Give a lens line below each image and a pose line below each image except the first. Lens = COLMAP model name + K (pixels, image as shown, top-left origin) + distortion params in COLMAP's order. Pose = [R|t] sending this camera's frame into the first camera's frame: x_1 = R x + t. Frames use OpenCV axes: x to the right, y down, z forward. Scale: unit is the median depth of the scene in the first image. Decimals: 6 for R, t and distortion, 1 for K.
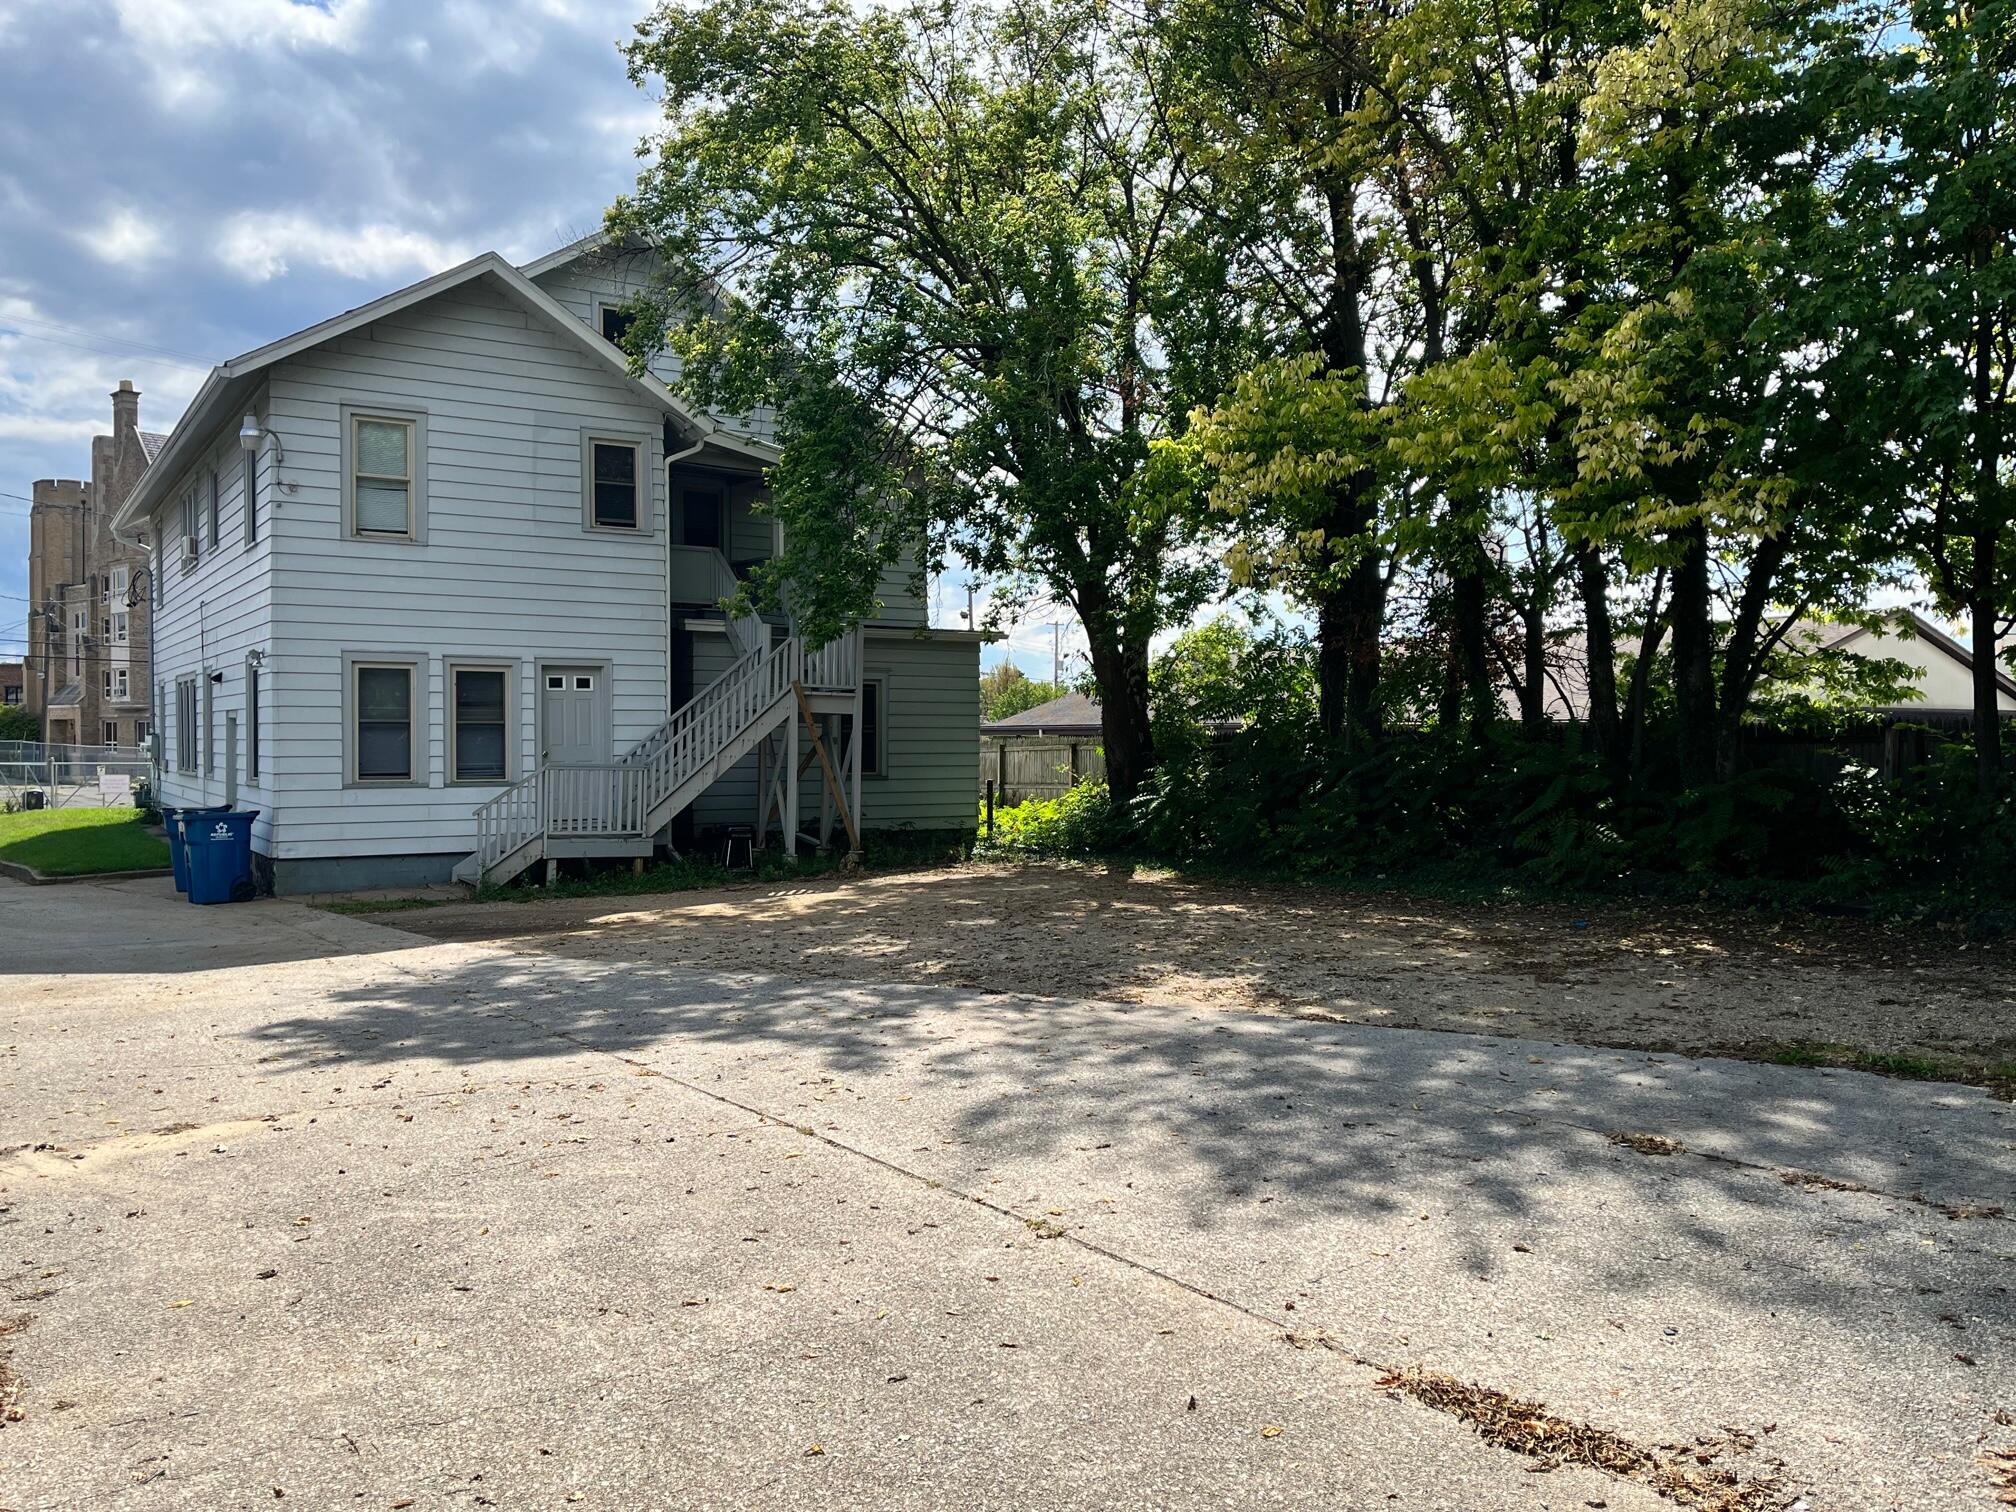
lens RADIAL K [[1558.5, 0, 1018.7], [0, 1558.5, 774.3], [0, 0, 1]] dist [0.004021, -0.008442]
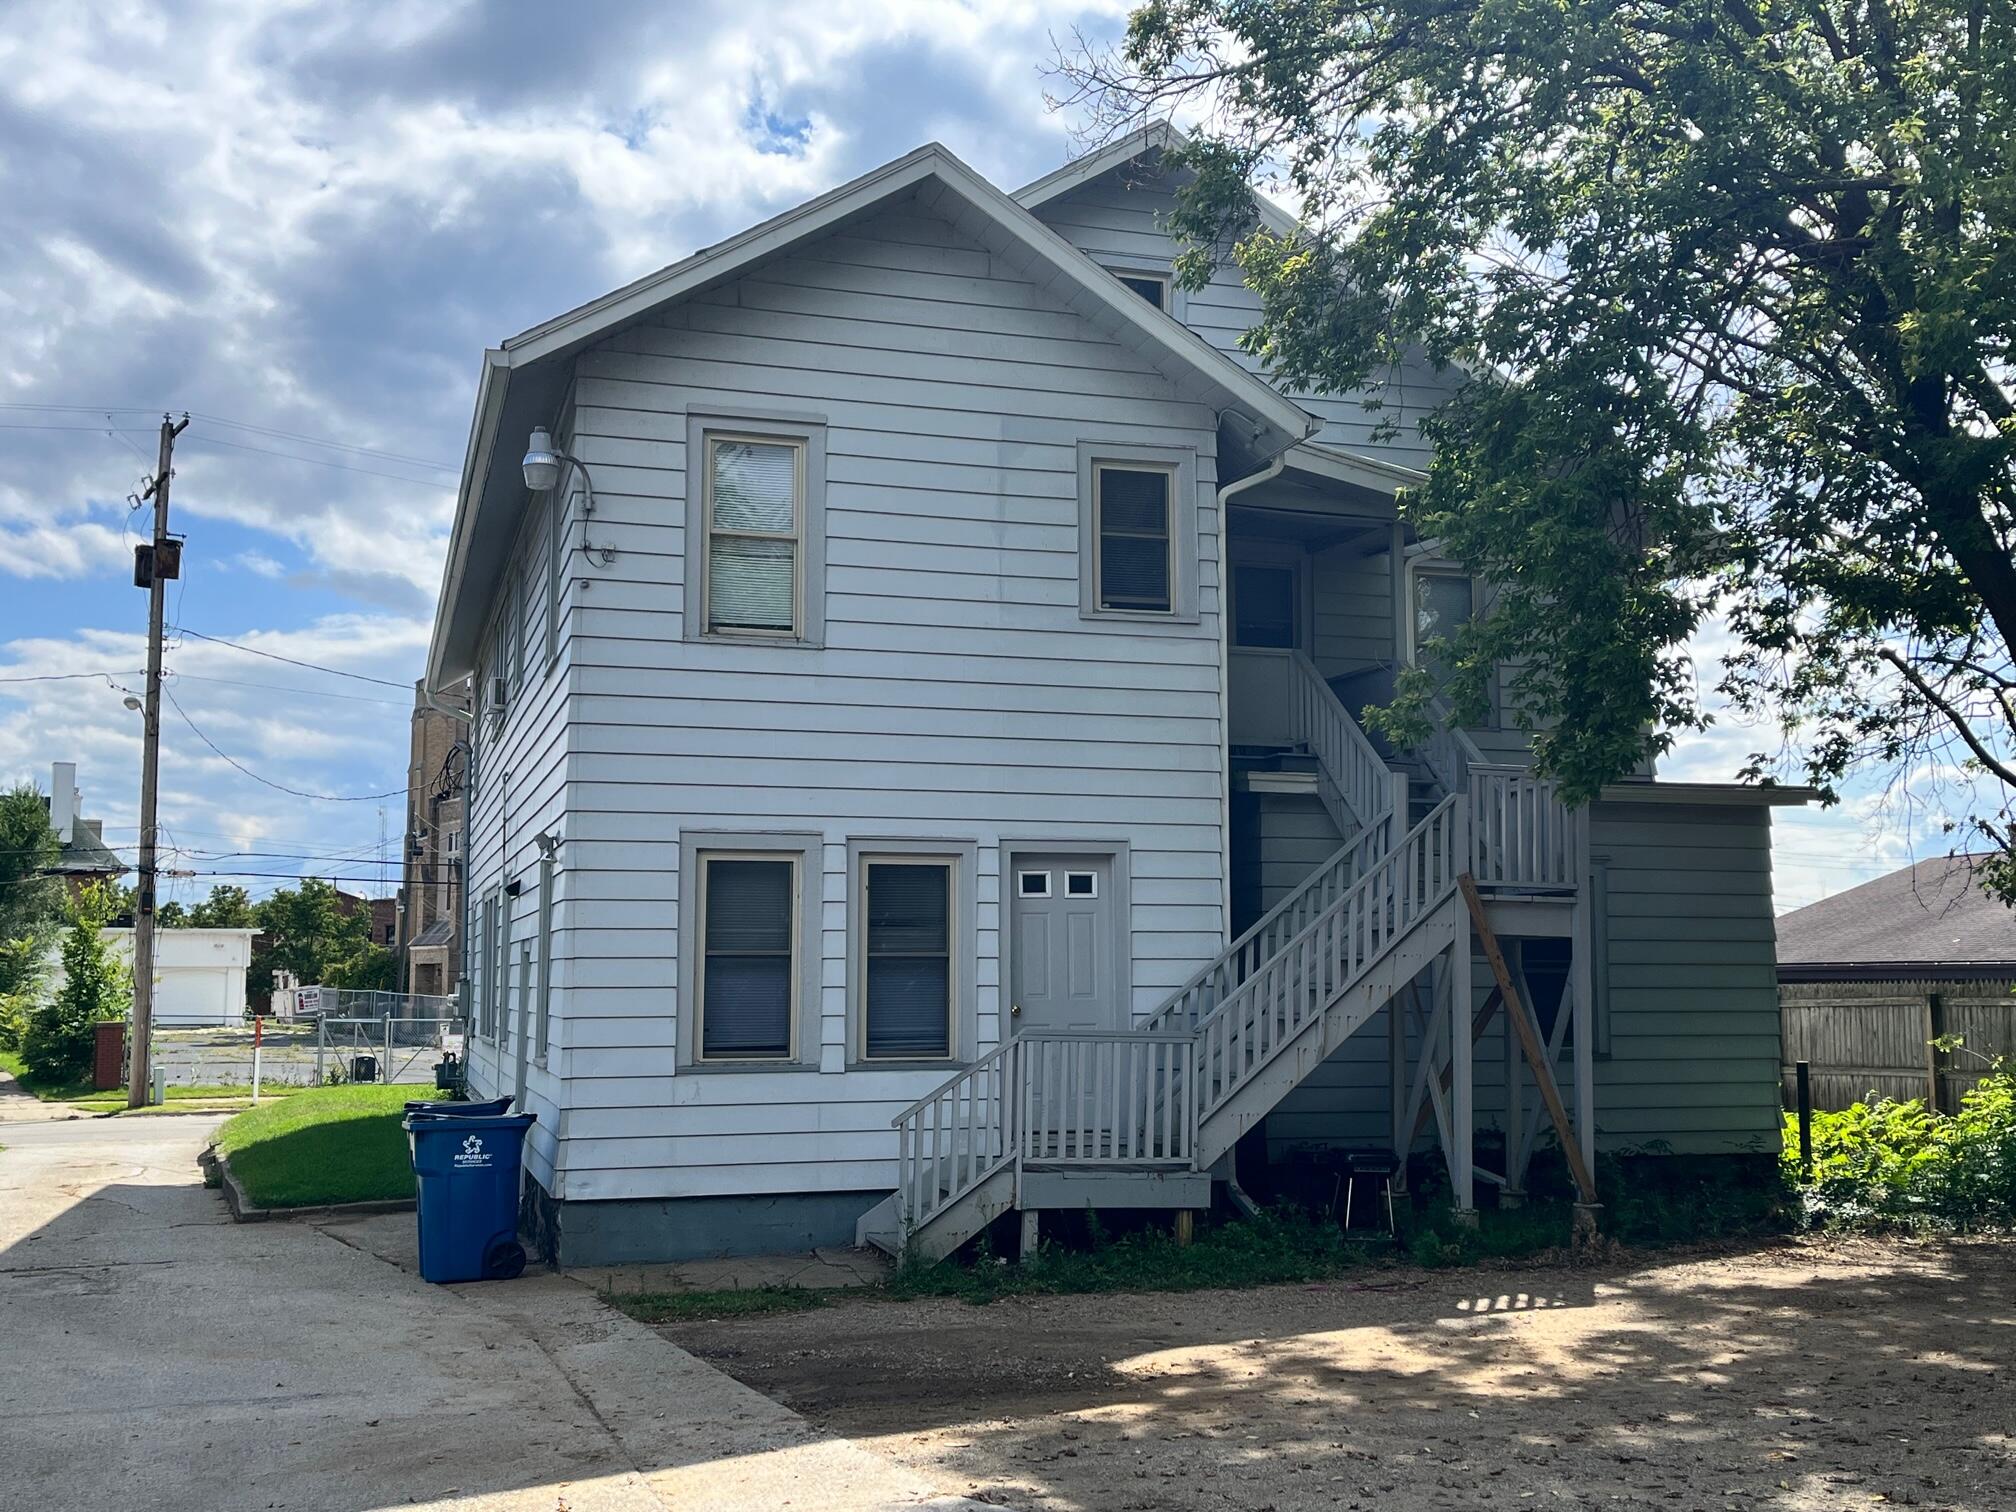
lens RADIAL K [[2052.3, 0, 1017.3], [0, 2052.3, 752.6], [0, 0, 1]] dist [0.115363, 0.000000]
pose [[0.960779, -0.033462, -0.275291, -0.097731], [-0.003721, 0.991049, -0.133449, -0.006590], [0.277292, 0.129239, 0.952054, 0.287149]]
